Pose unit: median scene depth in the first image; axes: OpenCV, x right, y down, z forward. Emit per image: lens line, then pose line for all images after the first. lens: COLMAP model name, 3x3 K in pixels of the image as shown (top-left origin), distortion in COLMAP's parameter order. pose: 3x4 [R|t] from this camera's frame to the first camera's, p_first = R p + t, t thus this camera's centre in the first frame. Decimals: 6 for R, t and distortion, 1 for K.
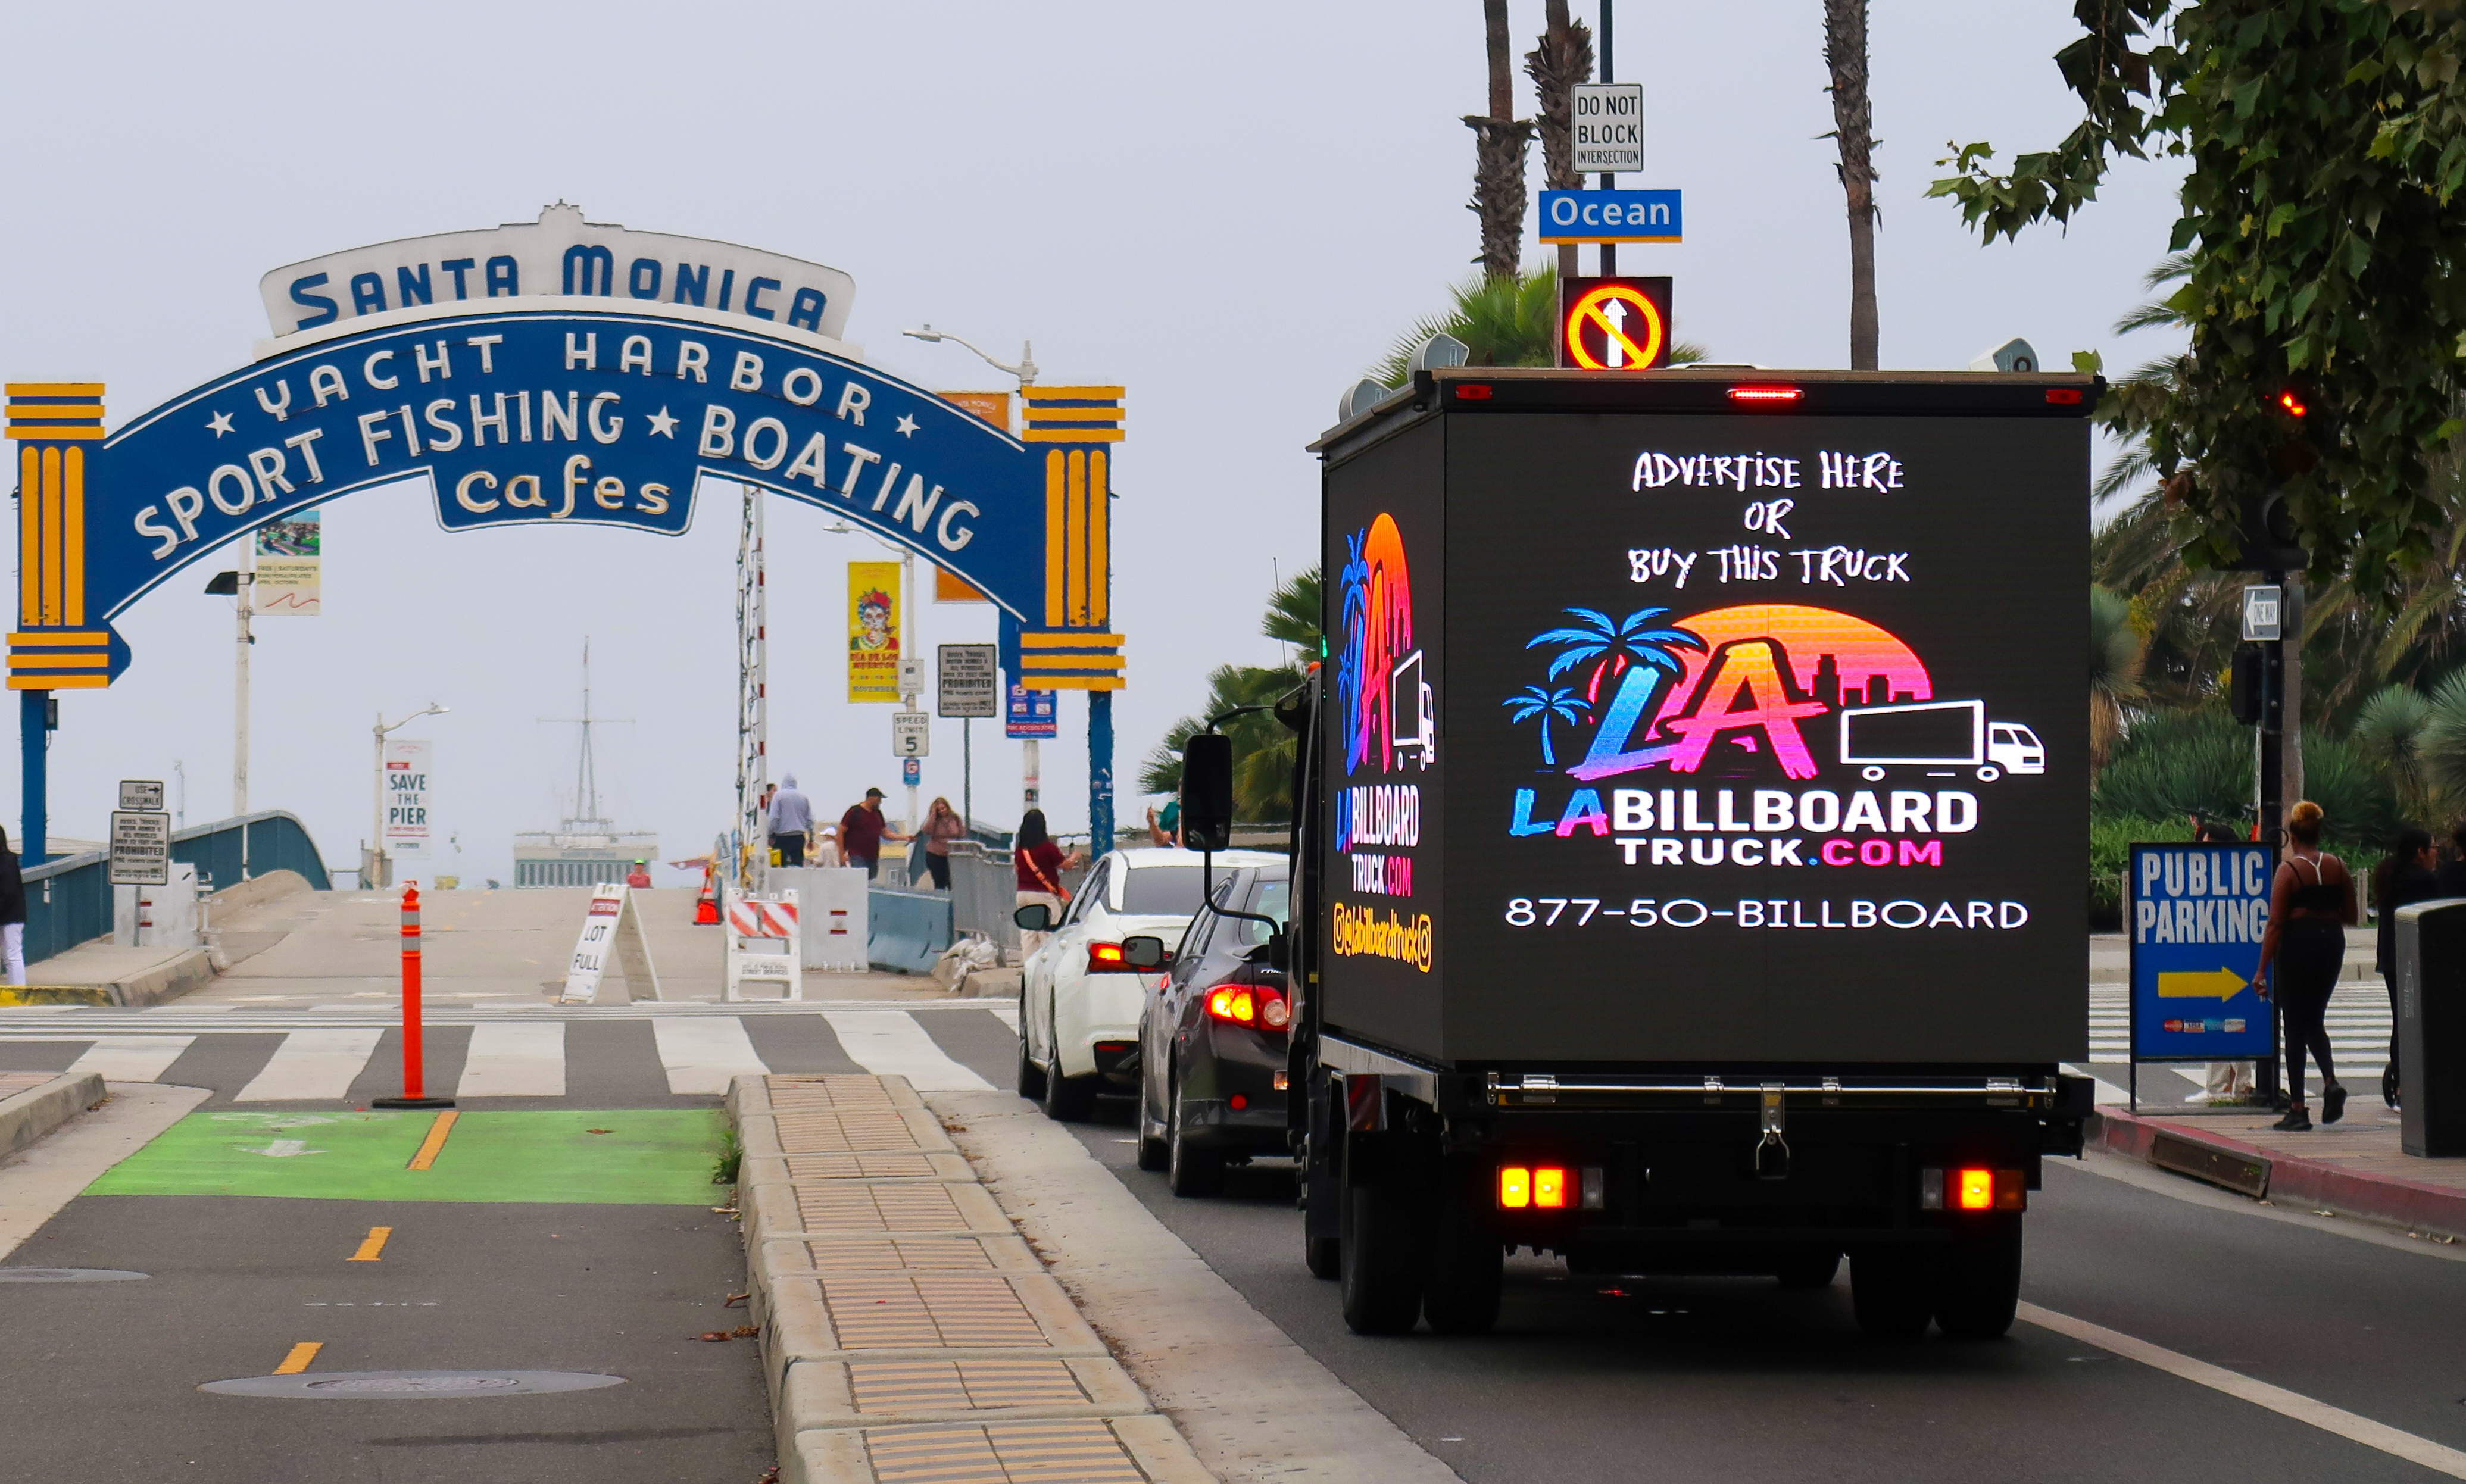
lens RADIAL K [[6069.4, 0, 1079.4], [0, 6069.4, 746.4], [0, 0, 1]] dist [-0.048735, 0.000000]
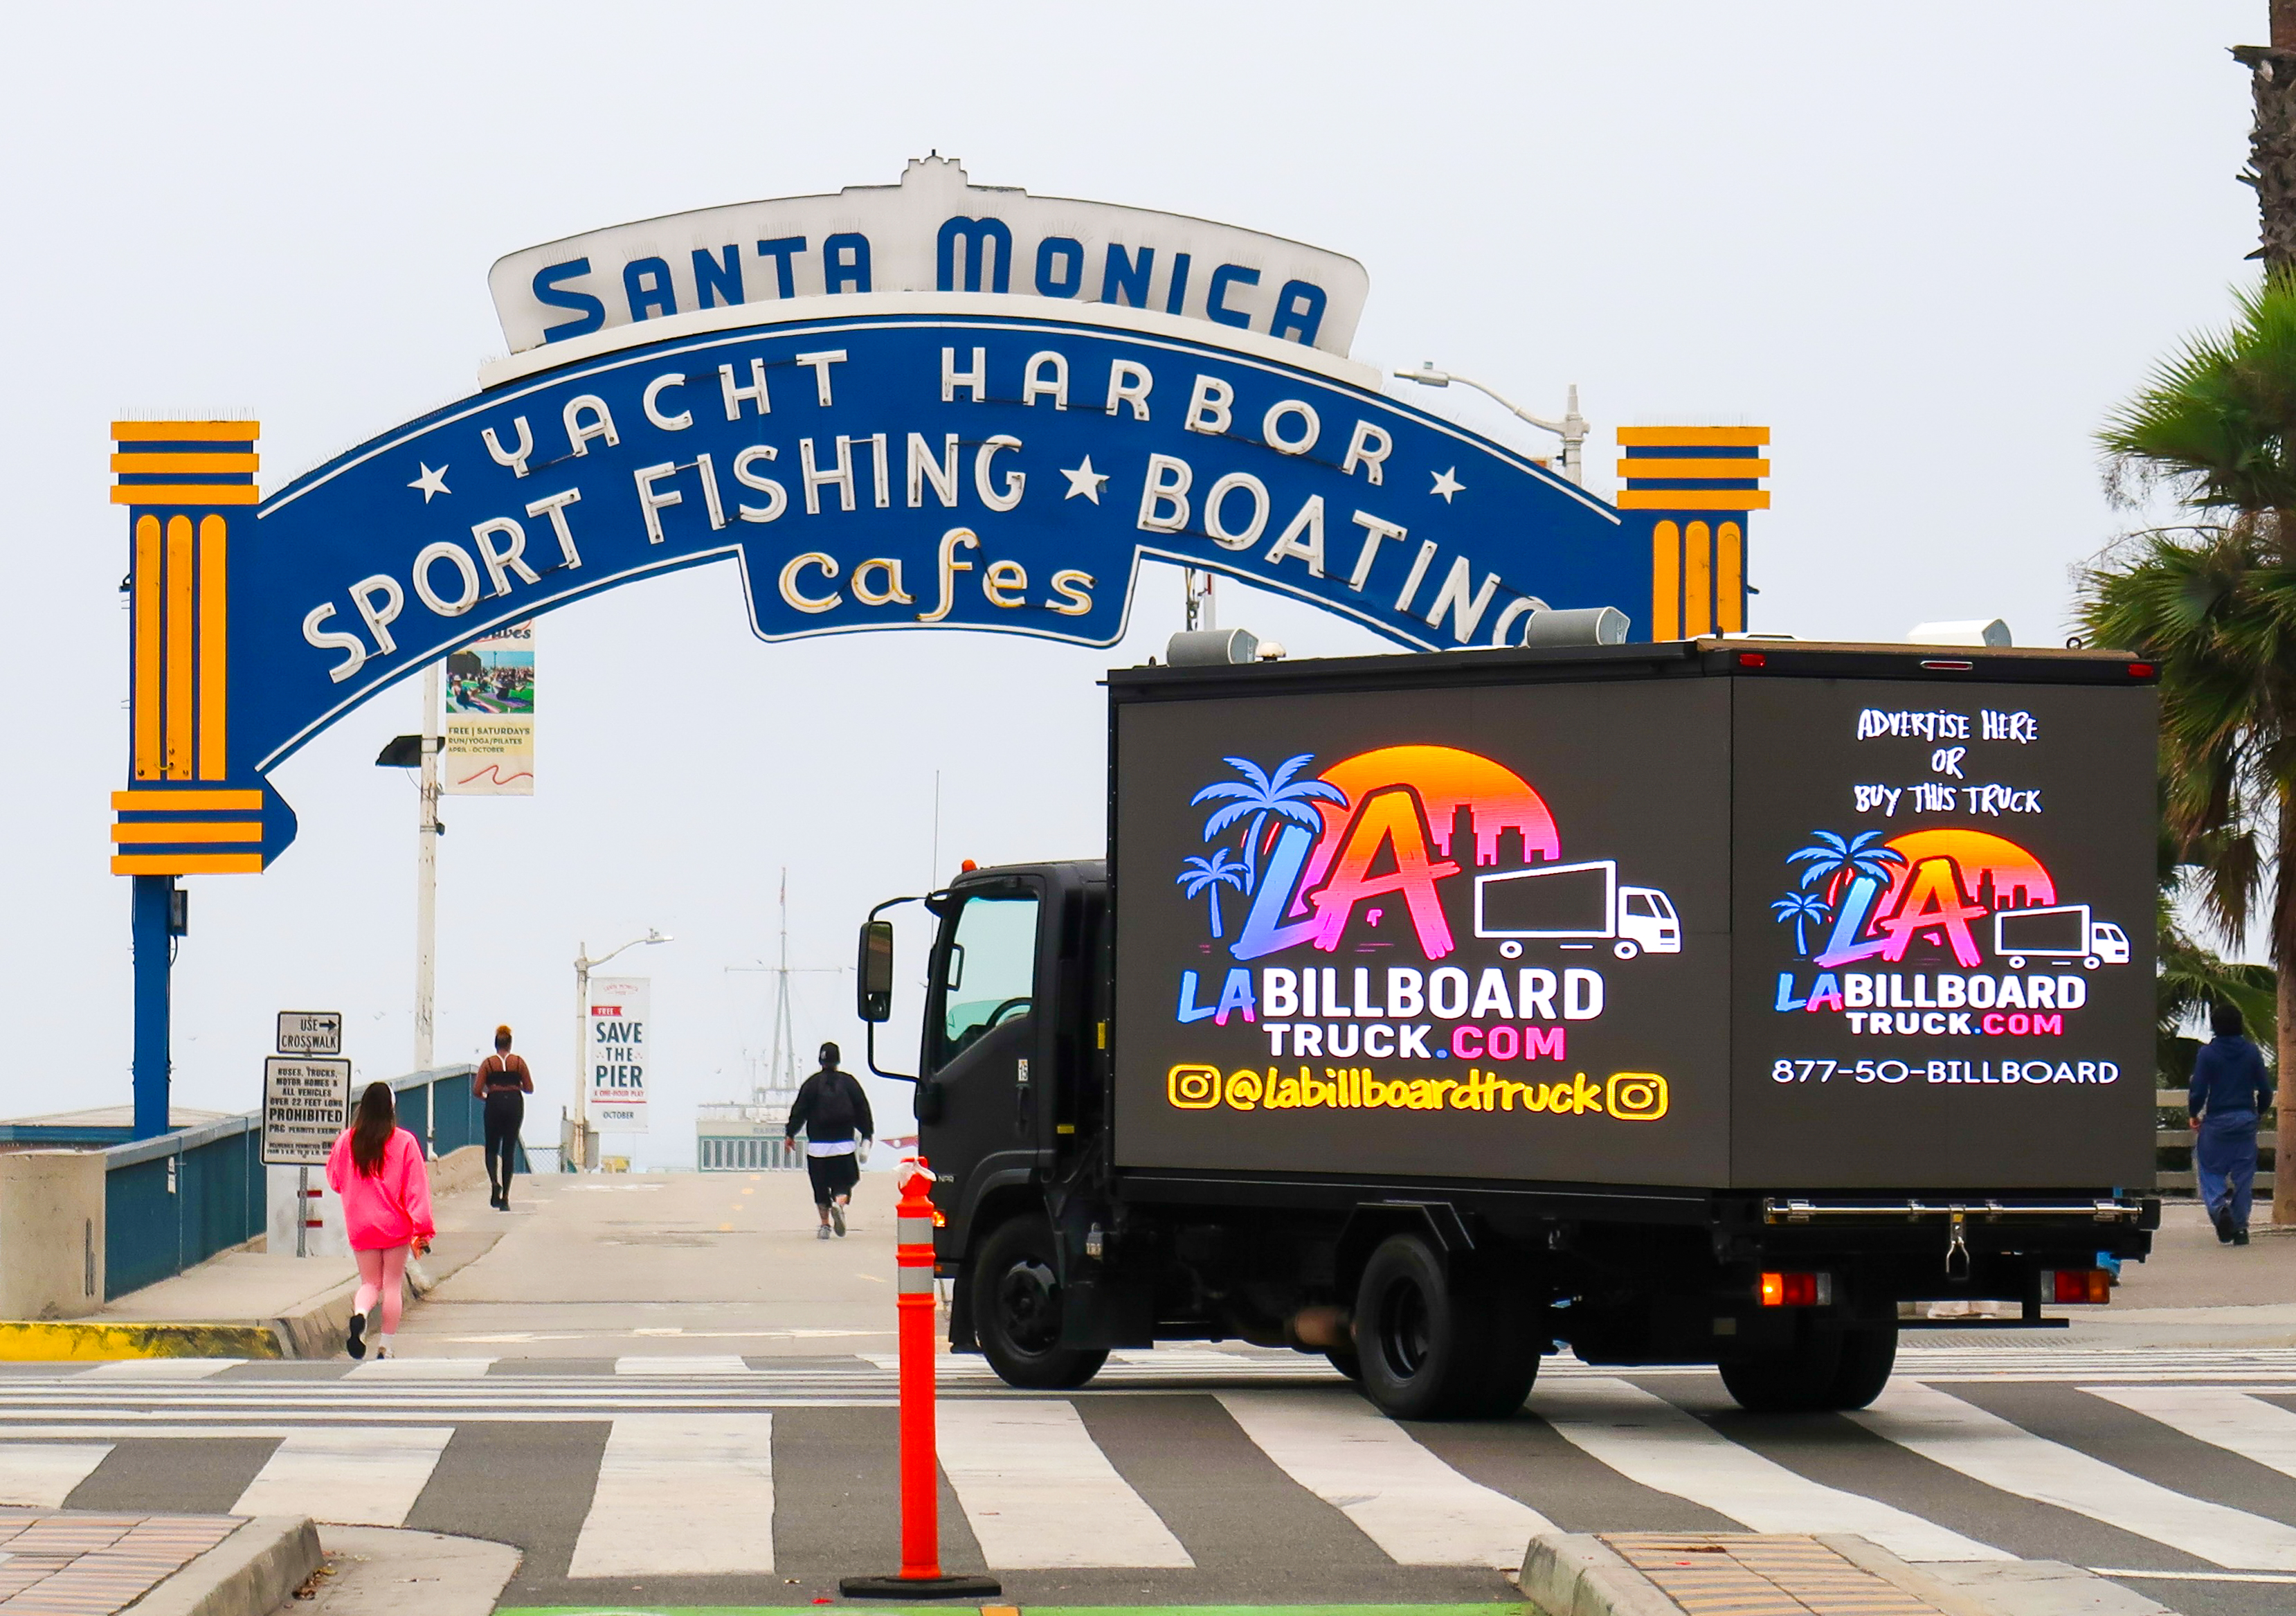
lens RADIAL K [[7440.2, 0, 1166.0], [0, 7440.2, 806.2], [0, 0, 1]] dist [-0.022608, 0.000000]
pose [[0.999485, 0.000819, -0.032072, -0.033132], [-0.001642, 0.999670, -0.025639, 0.003944], [0.032040, 0.025678, 0.999157, 0.176153]]
